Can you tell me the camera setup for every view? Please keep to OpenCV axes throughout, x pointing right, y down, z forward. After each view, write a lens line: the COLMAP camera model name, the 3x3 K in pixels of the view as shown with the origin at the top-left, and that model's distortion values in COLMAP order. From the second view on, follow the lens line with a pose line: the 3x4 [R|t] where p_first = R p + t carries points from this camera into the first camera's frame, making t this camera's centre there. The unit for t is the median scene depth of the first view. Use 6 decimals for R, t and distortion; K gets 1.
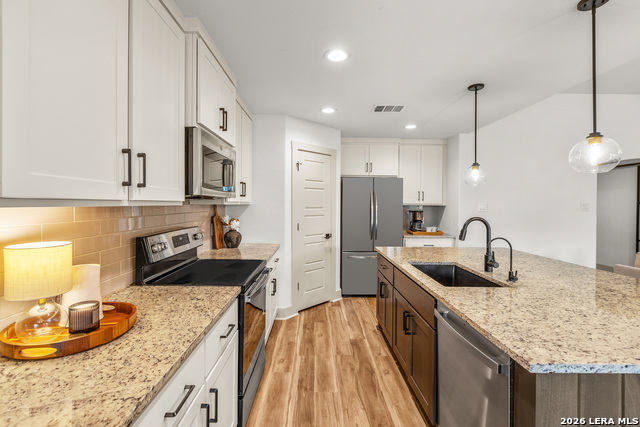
lens RADIAL K [[285.5, 0, 316.4], [0, 285.5, 204.0], [0, 0, 1]] dist [-0.003427, 0.000330]
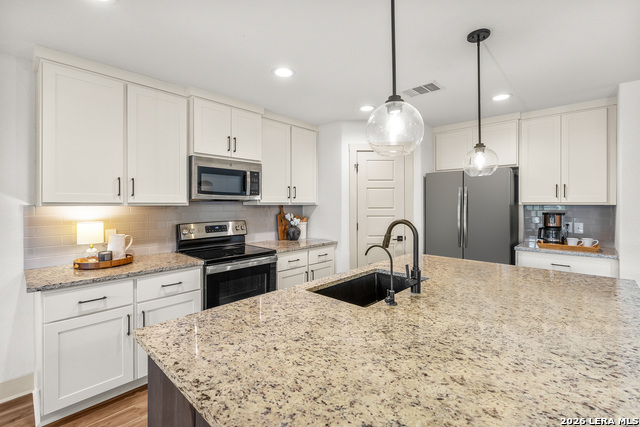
lens RADIAL K [[285.5, 0, 317.6], [0, 285.5, 203.5], [0, 0, 1]] dist [-0.003427, 0.000330]
pose [[0.726668, -0.009181, -0.686928, 0.529037], [0.005473, 0.999956, -0.007574, 0.004197], [0.686967, 0.001744, 0.726686, 0.154587]]
